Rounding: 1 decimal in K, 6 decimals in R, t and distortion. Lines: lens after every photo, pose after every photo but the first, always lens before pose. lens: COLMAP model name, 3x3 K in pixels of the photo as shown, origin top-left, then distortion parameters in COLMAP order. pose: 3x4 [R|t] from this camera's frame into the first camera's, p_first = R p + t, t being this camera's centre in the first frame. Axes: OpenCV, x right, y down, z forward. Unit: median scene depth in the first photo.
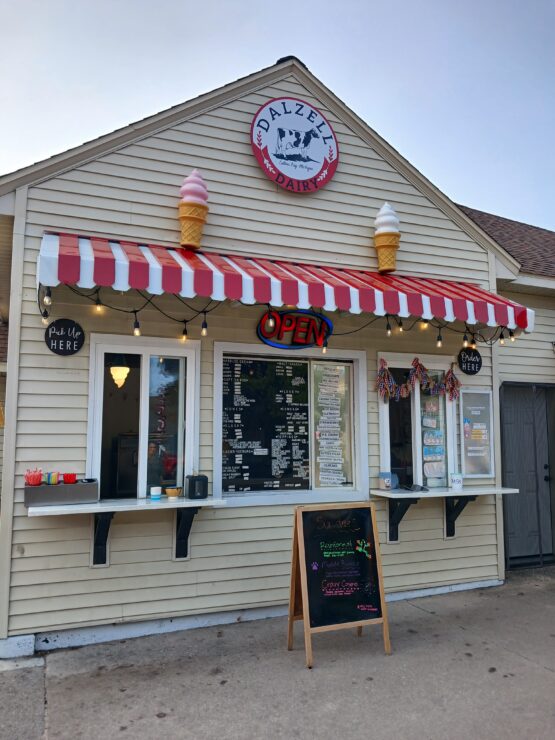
lens RADIAL K [[594.1, 0, 275.9], [0, 594.1, 368.9], [0, 0, 1]] dist [-0.004785, 0.005993]
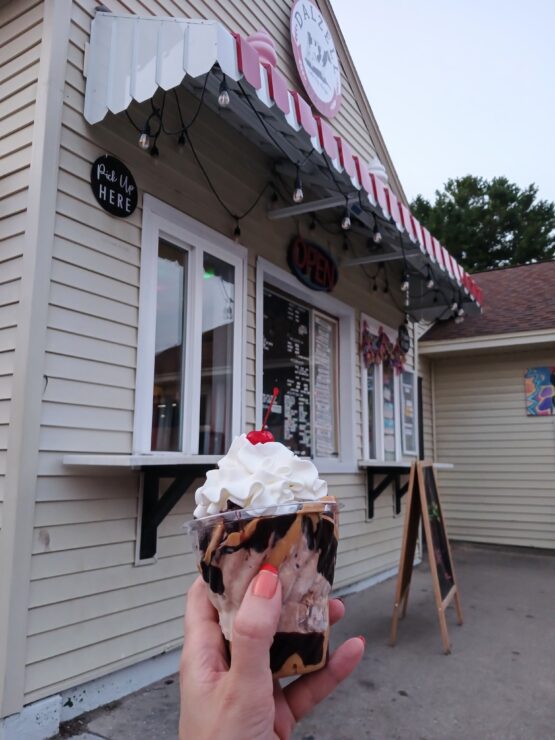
lens RADIAL K [[579.0, 0, 277.5], [0, 579.0, 370.7], [0, 0, 1]] dist [0.010863, -0.028081]
pose [[0.823501, 0.093334, 0.559585, -0.456371], [-0.061481, 0.995247, -0.075521, 0.145433], [-0.563974, 0.027788, 0.825325, 0.356231]]
